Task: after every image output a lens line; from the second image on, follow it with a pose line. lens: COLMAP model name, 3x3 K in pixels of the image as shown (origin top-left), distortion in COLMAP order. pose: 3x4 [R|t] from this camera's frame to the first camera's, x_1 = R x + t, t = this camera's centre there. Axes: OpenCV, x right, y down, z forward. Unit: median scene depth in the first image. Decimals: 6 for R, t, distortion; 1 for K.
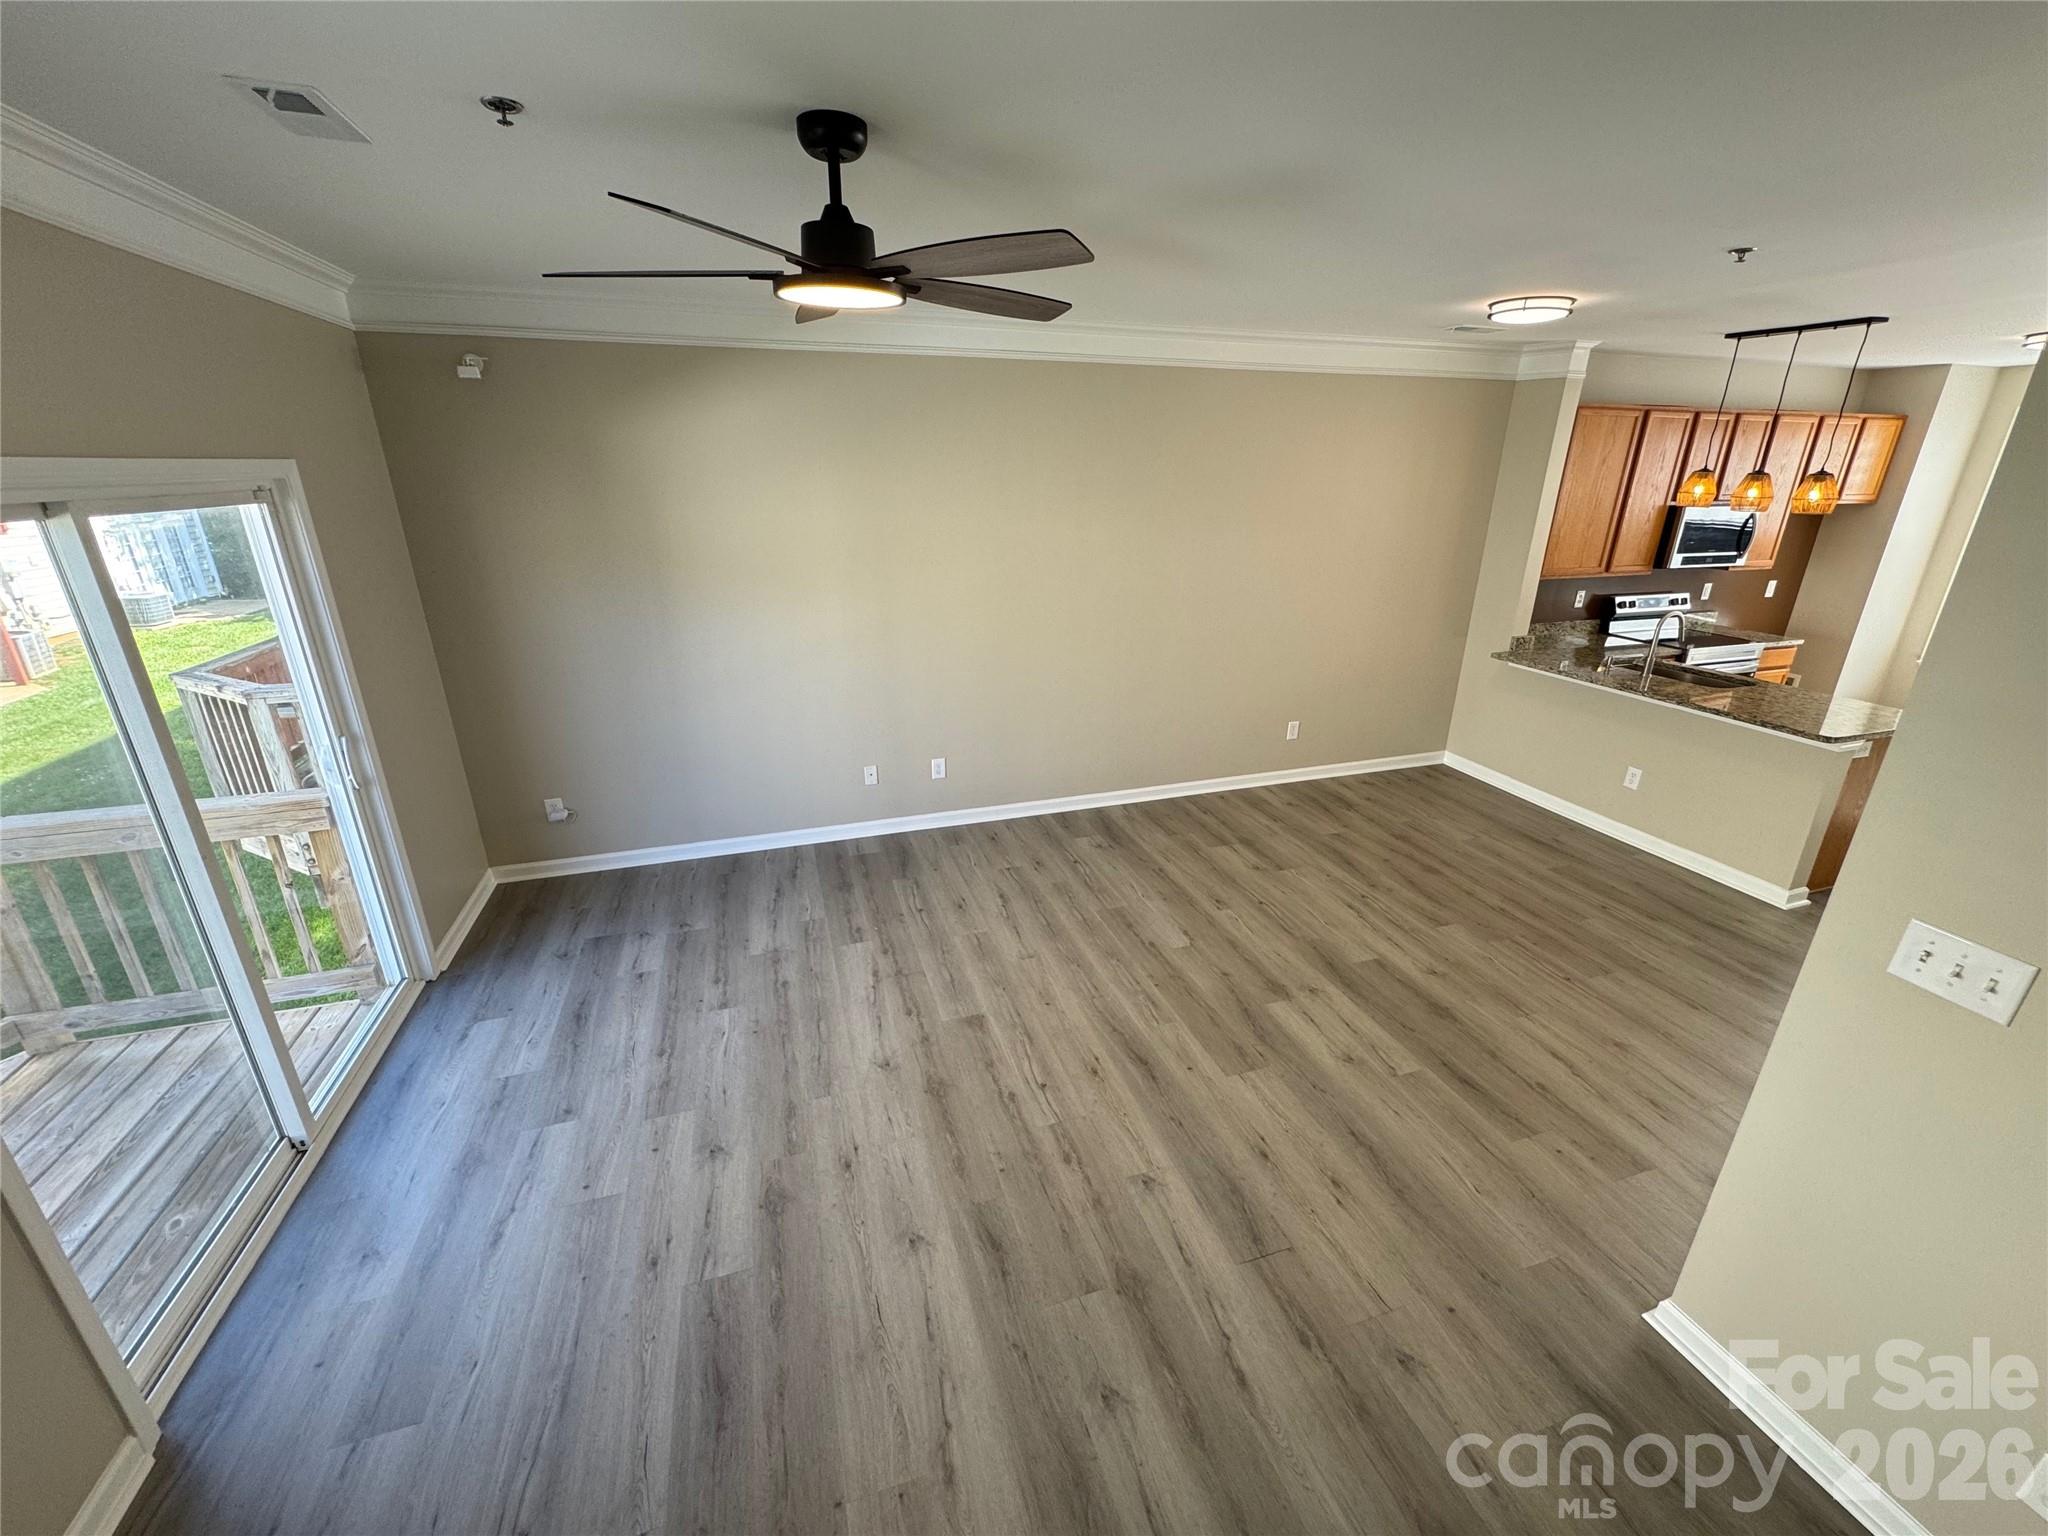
lens RADIAL K [[814.7, 0, 1027.4], [0, 814.7, 764.7], [0, 0, 1]] dist [-0.000851, 0.000454]
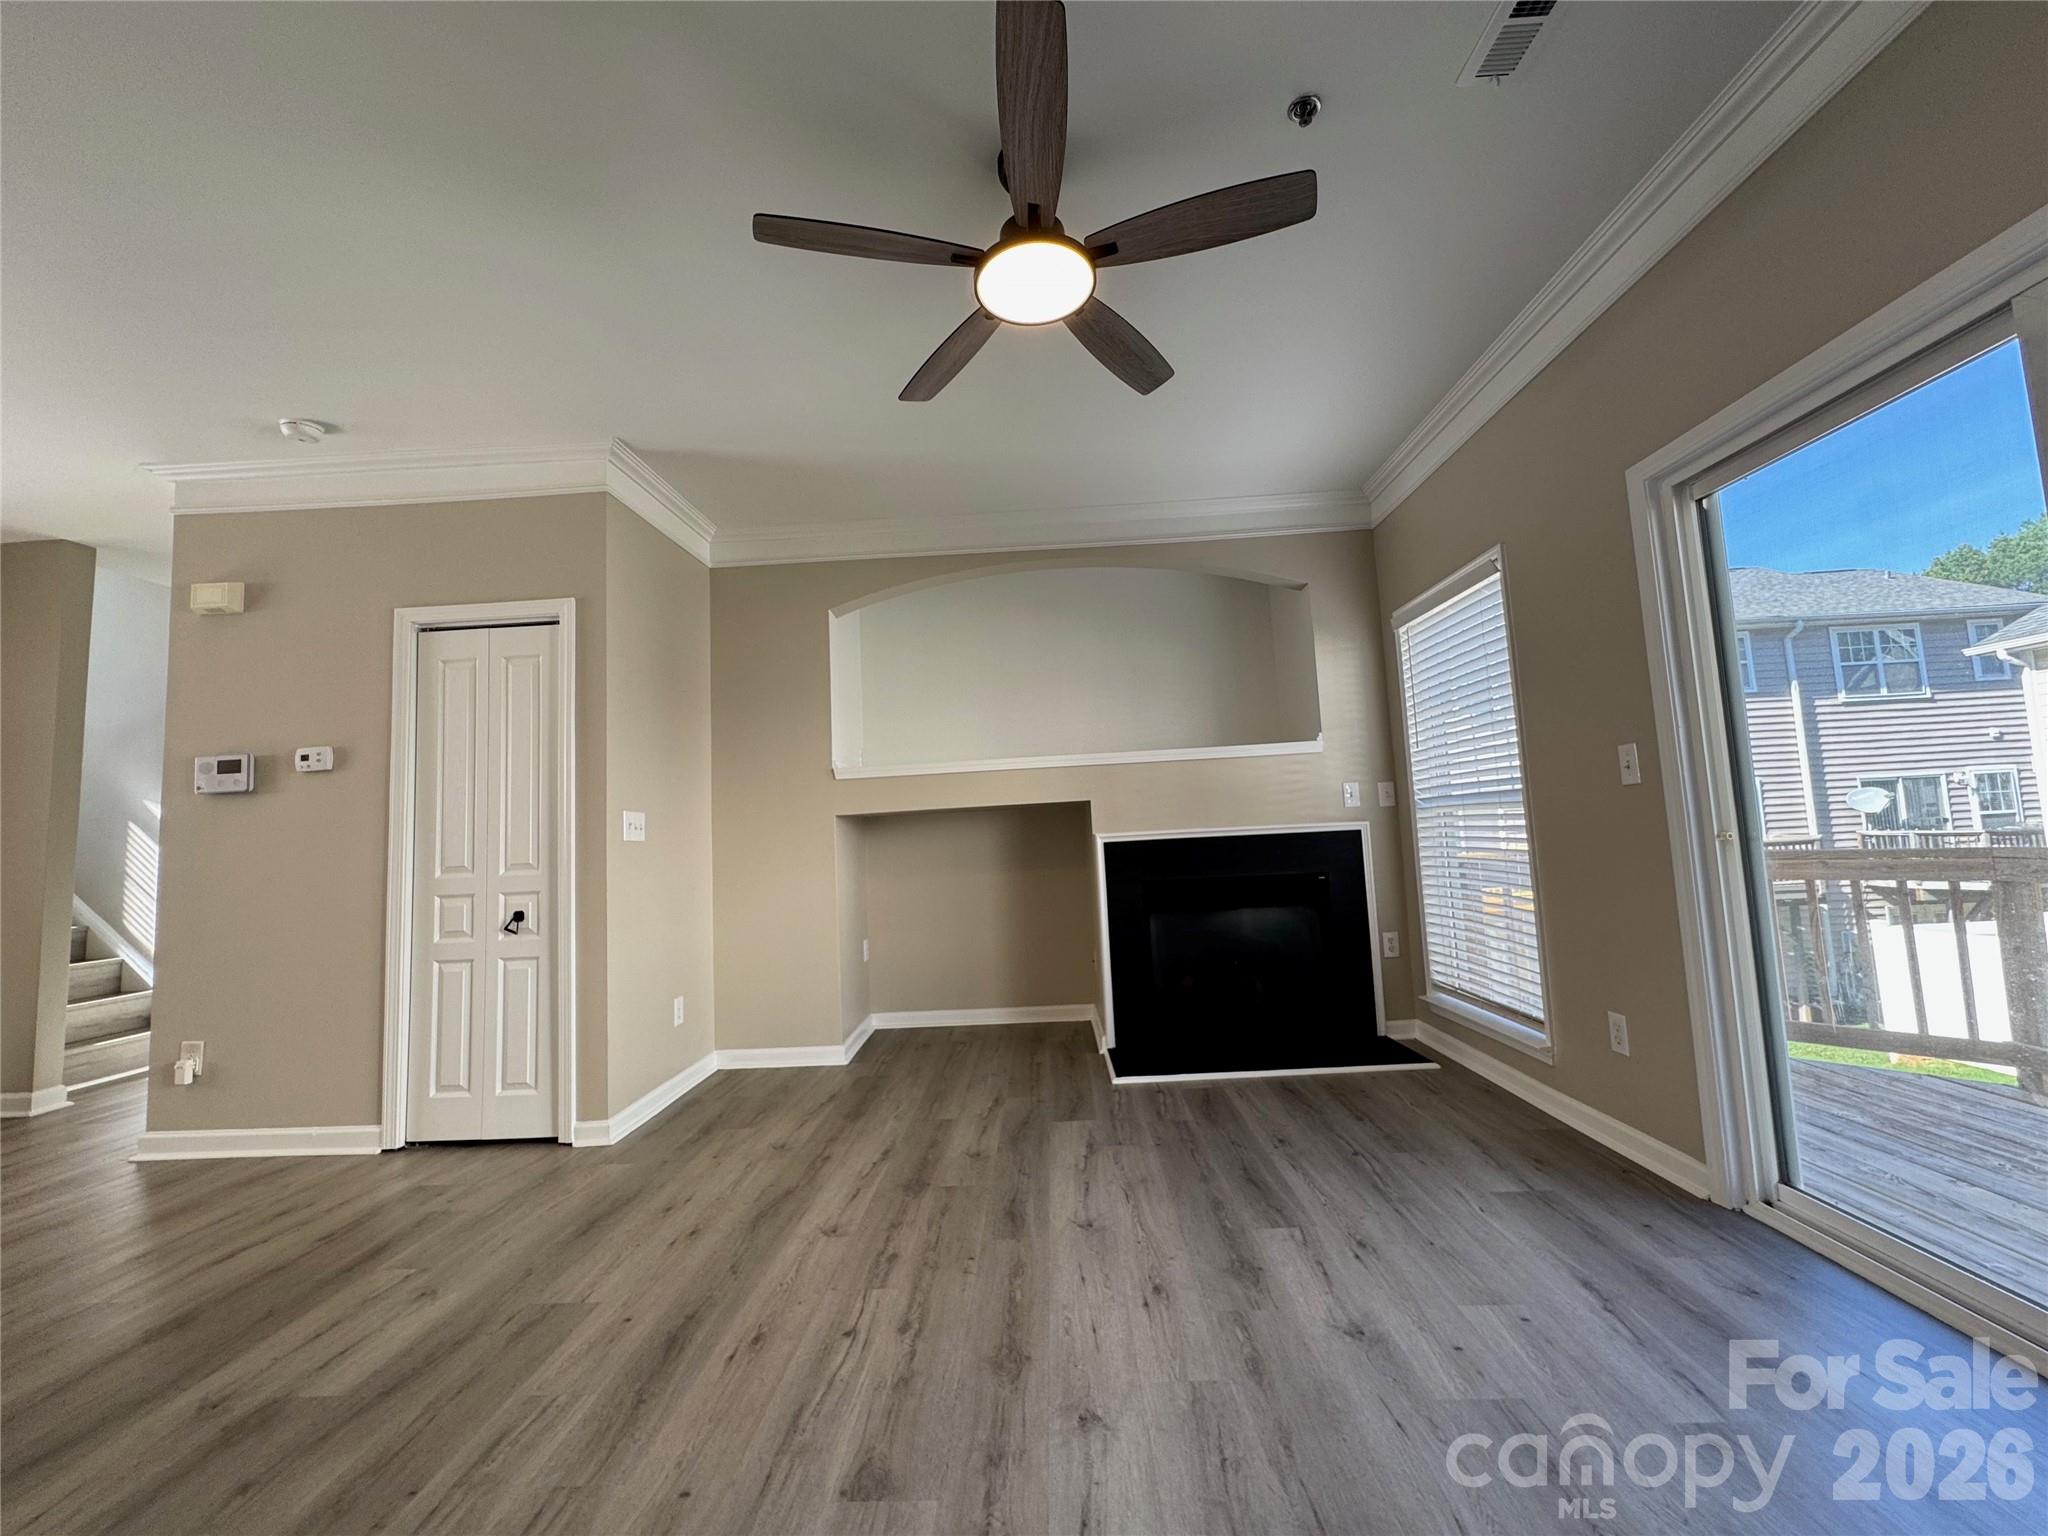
lens RADIAL K [[814.7, 0, 1027.4], [0, 814.7, 764.7], [0, 0, 1]] dist [-0.000851, 0.000454]
pose [[-0.940139, 0.069503, 0.333629, -0.254071], [0.157339, 0.956922, 0.244017, -0.112572], [-0.302297, 0.281902, -0.910576, 1.025639]]
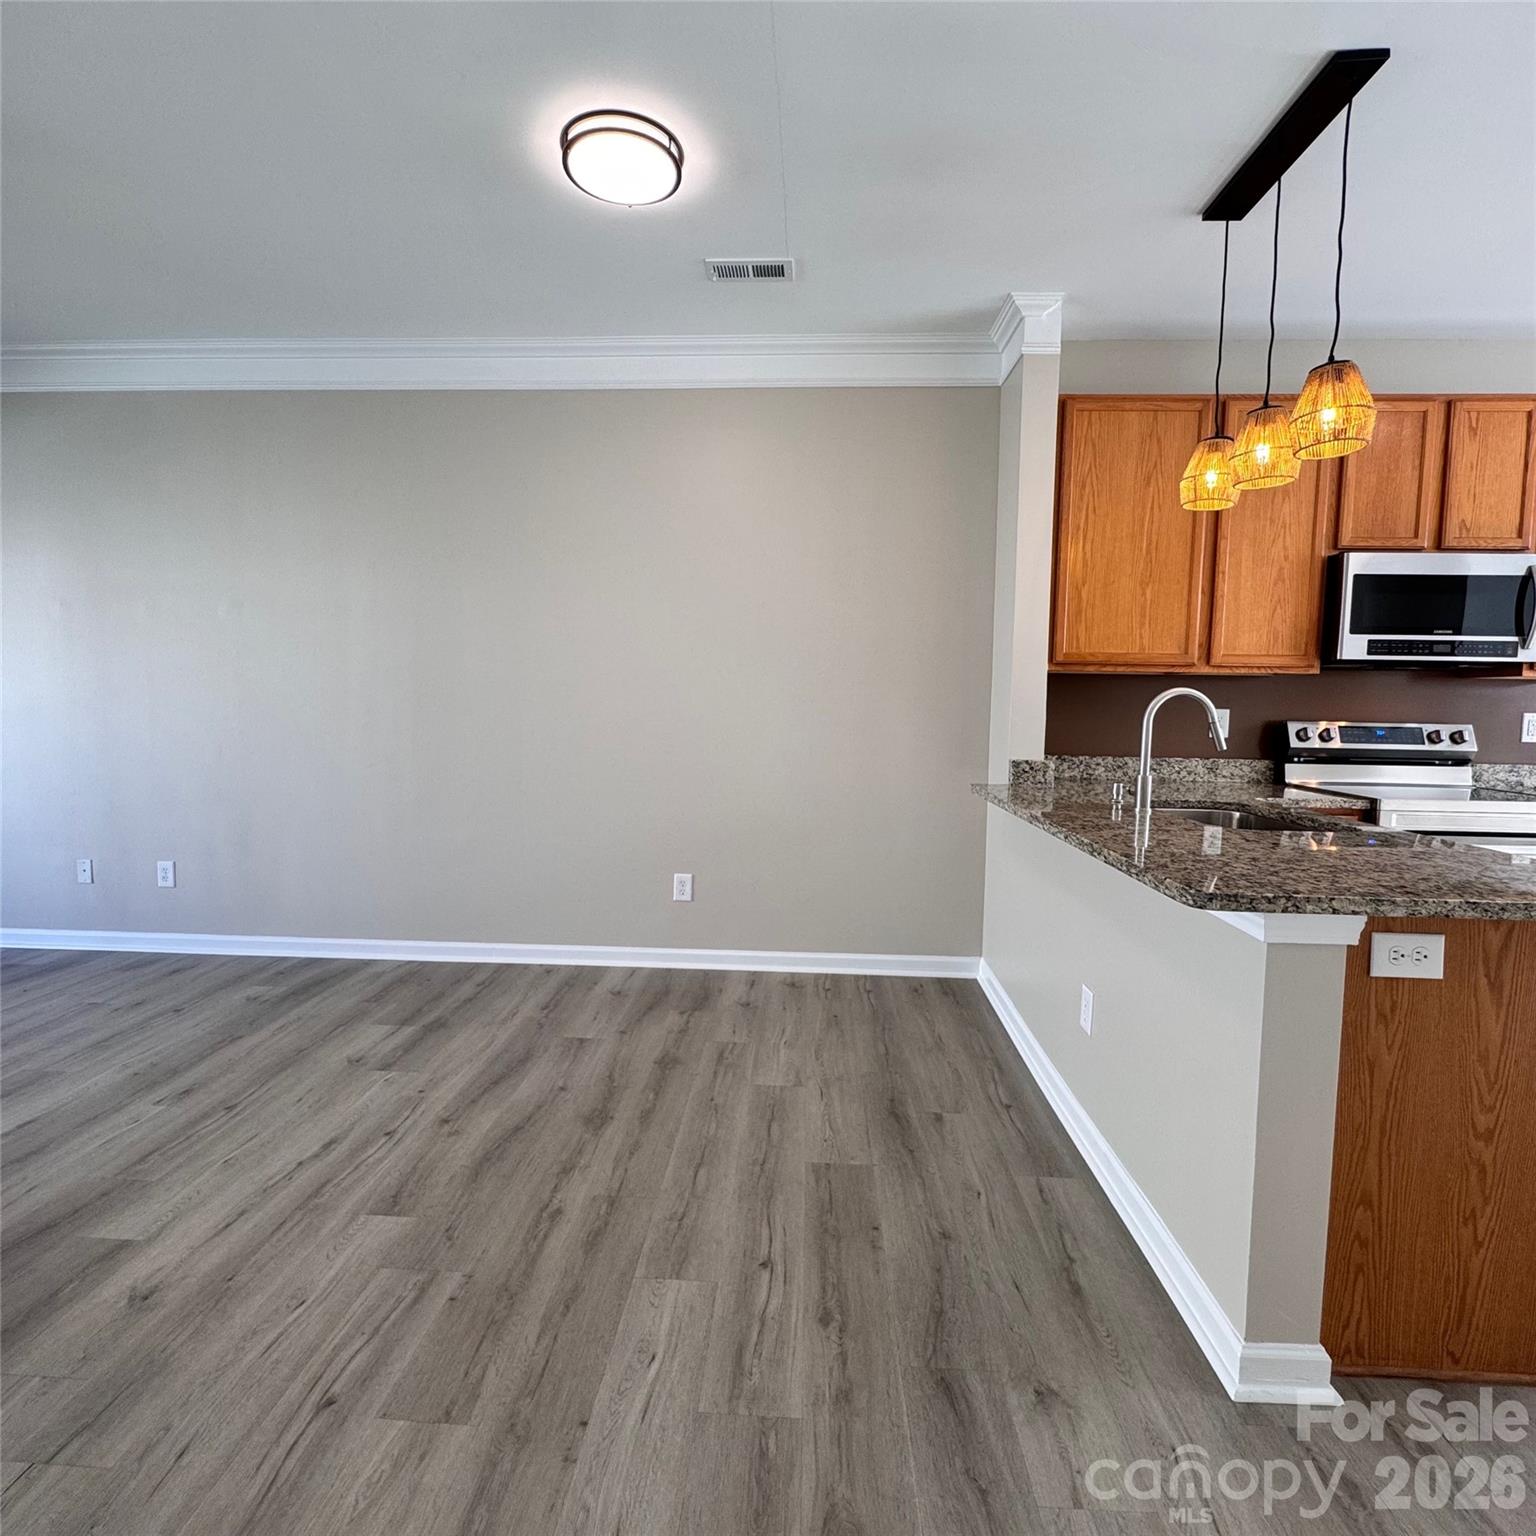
lens RADIAL K [[813.8, 0, 769.3], [0, 813.8, 767.0], [0, 0, 1]] dist [-0.006338, 0.001661]
pose [[0.935000, 0.037572, -0.352653, 0.877271], [-0.132870, 0.959059, -0.250103, 0.029480], [0.328818, 0.280704, 0.901712, 0.550687]]
